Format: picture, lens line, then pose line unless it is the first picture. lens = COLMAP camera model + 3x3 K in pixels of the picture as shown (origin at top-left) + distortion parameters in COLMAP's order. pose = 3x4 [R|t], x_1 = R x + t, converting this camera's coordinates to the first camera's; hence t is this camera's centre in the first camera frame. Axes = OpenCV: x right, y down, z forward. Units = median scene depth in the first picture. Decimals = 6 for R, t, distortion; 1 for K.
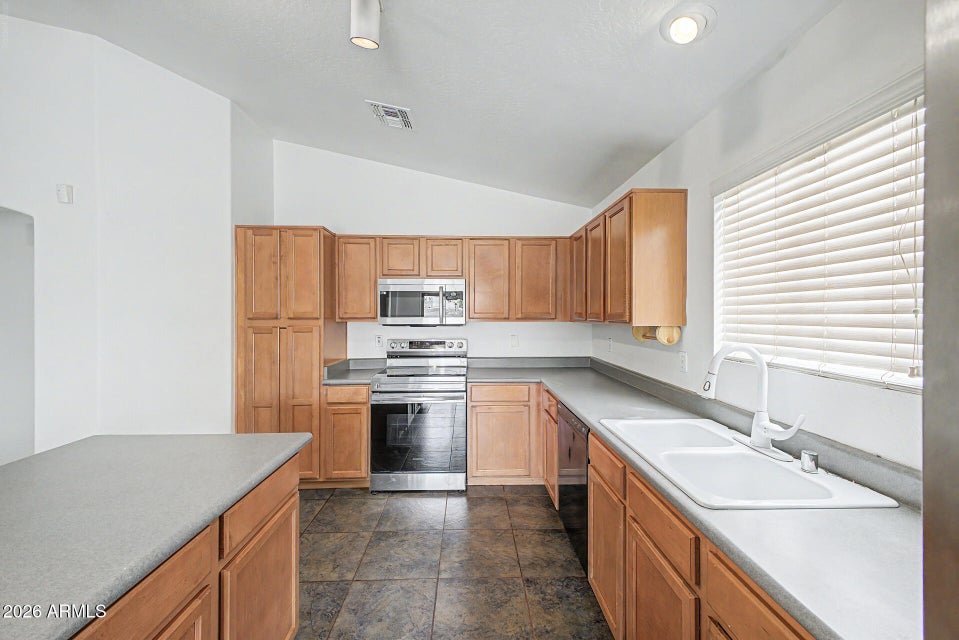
lens RADIAL K [[377.7, 0, 478.1], [0, 377.7, 316.4], [0, 0, 1]] dist [0.027651, -0.000324]
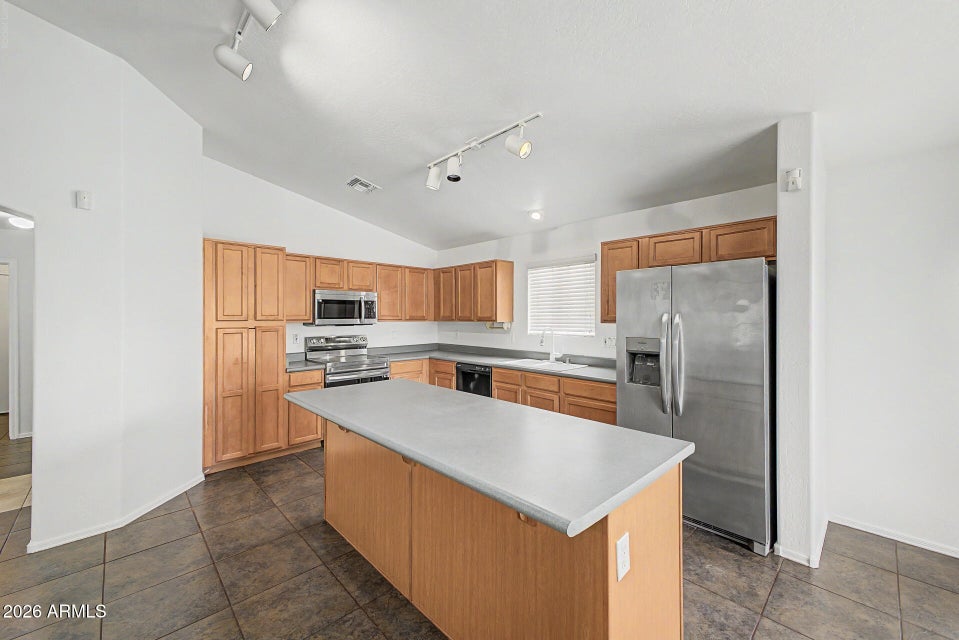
lens RADIAL K [[377.7, 0, 478.1], [0, 377.7, 316.4], [0, 0, 1]] dist [0.027651, -0.000324]
pose [[0.743236, -0.000585, 0.669029, -0.771773], [0.004696, 0.999980, -0.004342, 0.001342], [-0.669013, 0.006369, 0.743224, -0.366781]]
